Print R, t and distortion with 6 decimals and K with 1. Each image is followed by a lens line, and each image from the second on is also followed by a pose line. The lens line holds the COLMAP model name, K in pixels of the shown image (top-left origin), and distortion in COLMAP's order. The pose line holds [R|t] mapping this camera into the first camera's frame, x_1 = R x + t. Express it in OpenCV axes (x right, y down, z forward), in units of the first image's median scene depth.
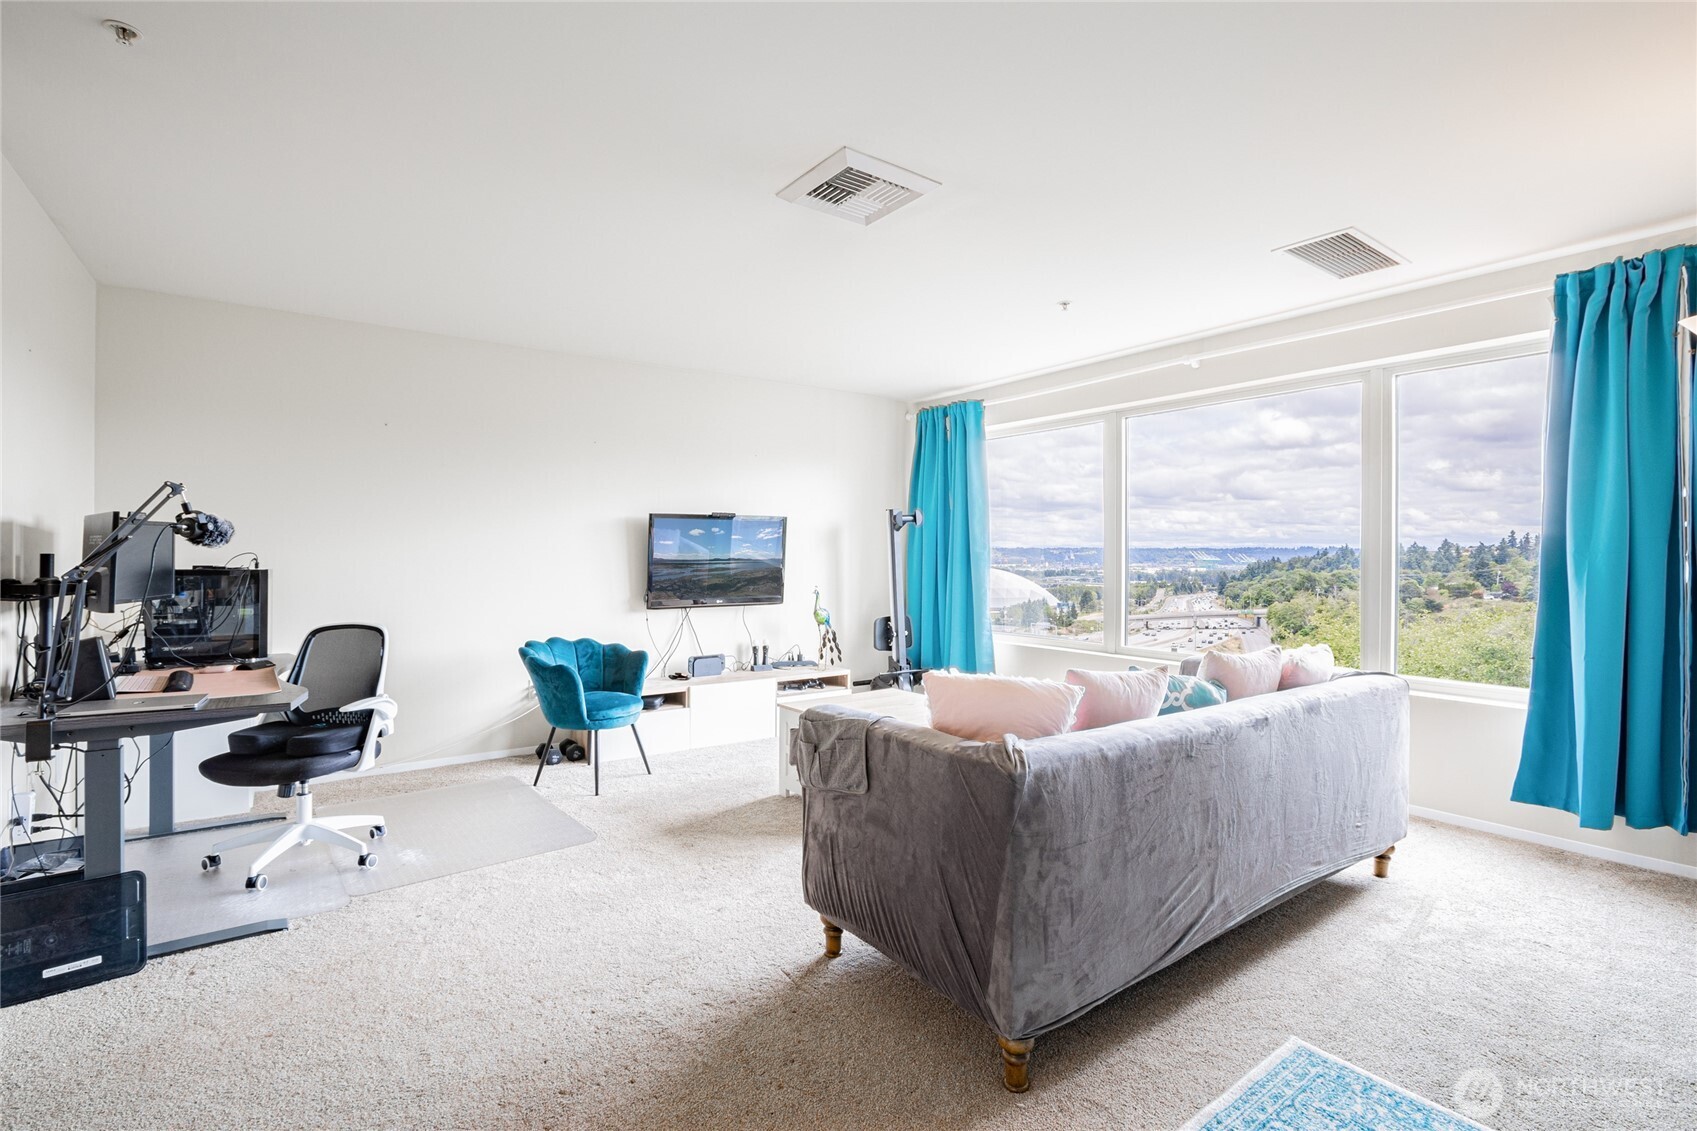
lens RADIAL K [[791.9, 0, 841.7], [0, 791.9, 558.0], [0, 0, 1]] dist [-0.023233, 0.005250]
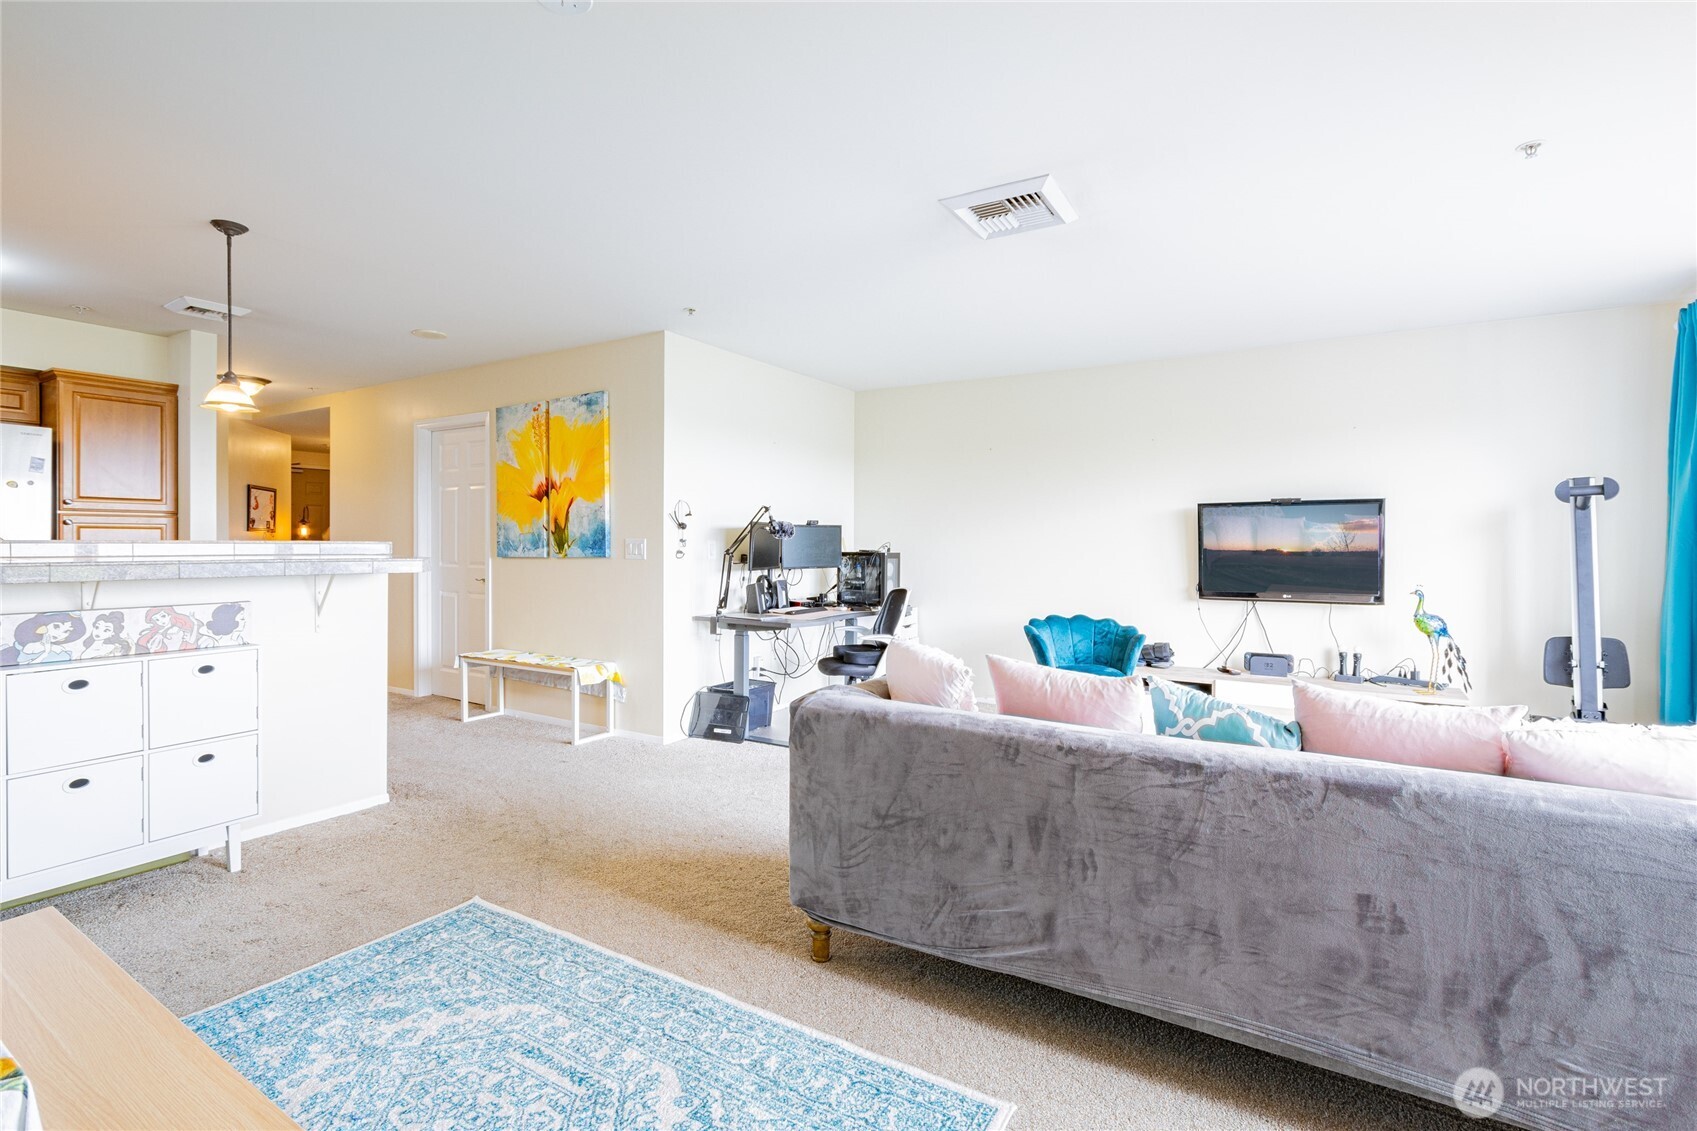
lens RADIAL K [[791.9, 0, 837.7], [0, 791.9, 552.7], [0, 0, 1]] dist [-0.023233, 0.005250]
pose [[0.378321, 0.009740, -0.925623, 0.471711], [-0.007651, 0.999943, 0.007395, 0.002107], [0.925643, 0.004285, 0.378374, 0.181105]]
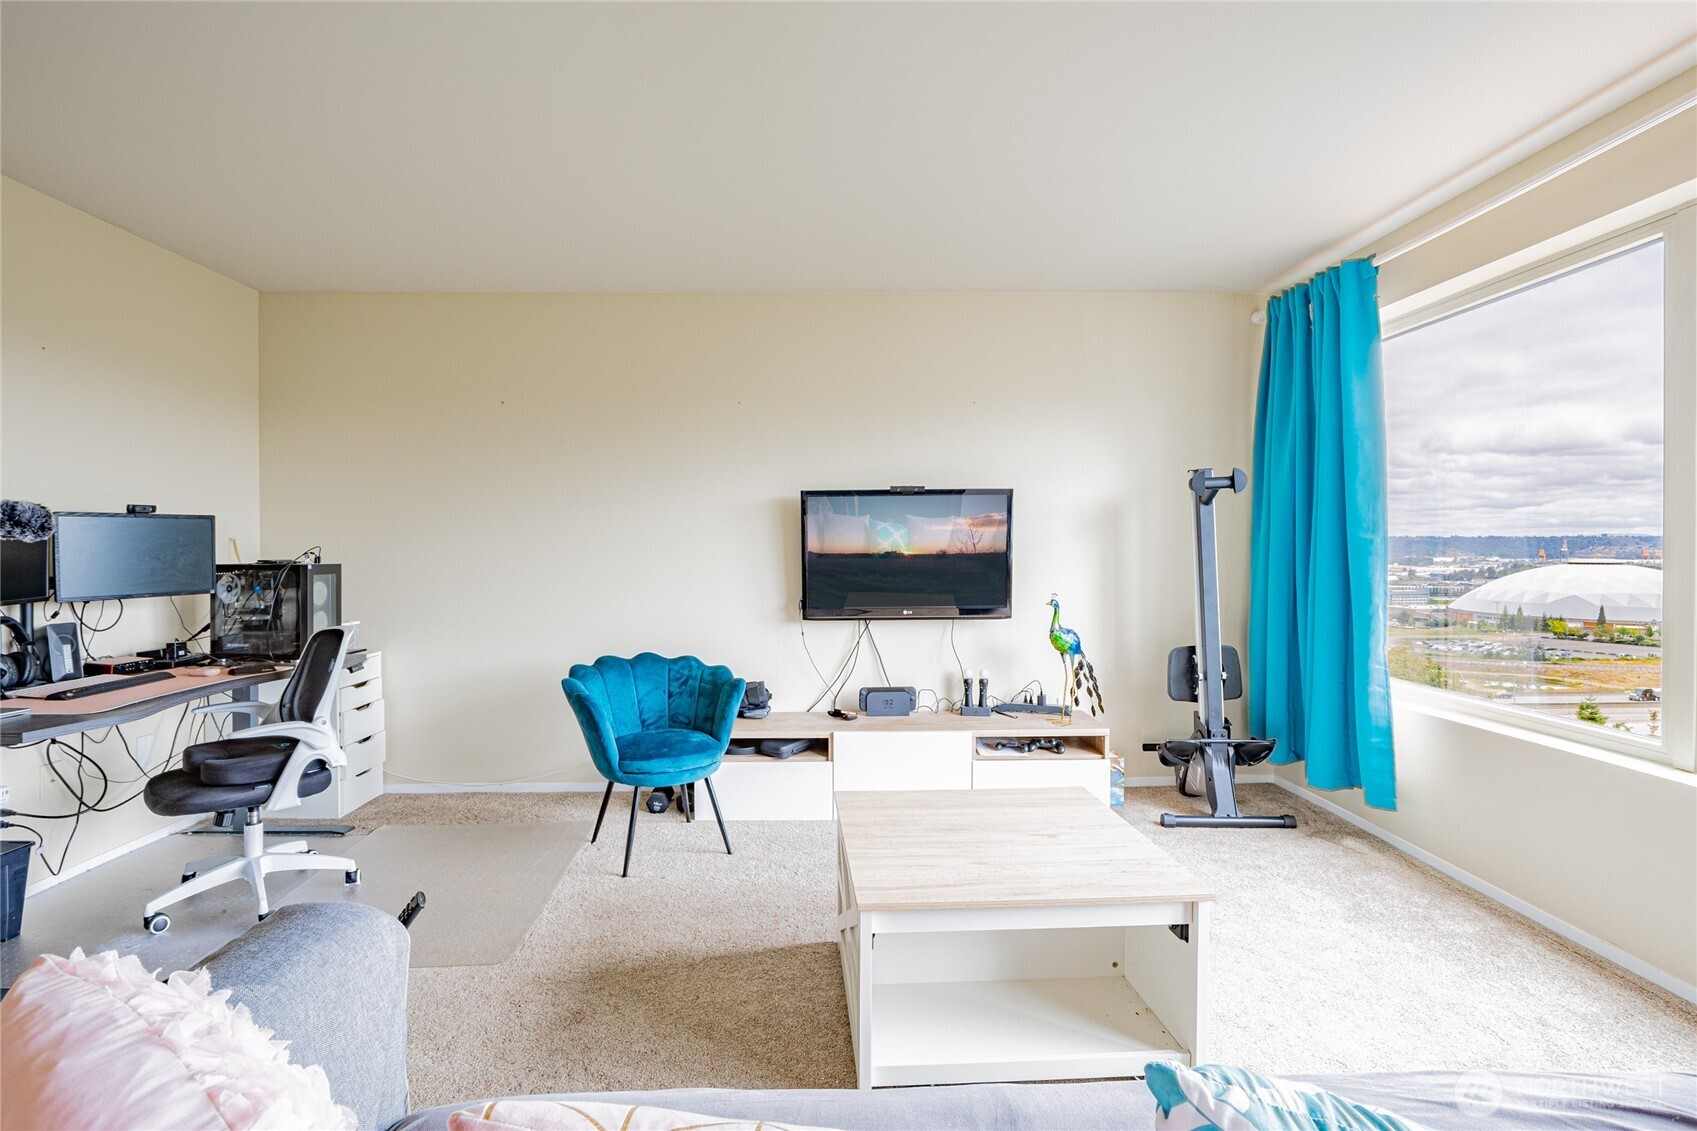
lens RADIAL K [[791.9, 0, 834.1], [0, 791.9, 556.8], [0, 0, 1]] dist [-0.023233, 0.005250]
pose [[0.820804, -0.000497, -0.571209, 0.192096], [0.003063, 0.999989, 0.003531, 0.002582], [0.571201, -0.004648, 0.820797, 0.373759]]
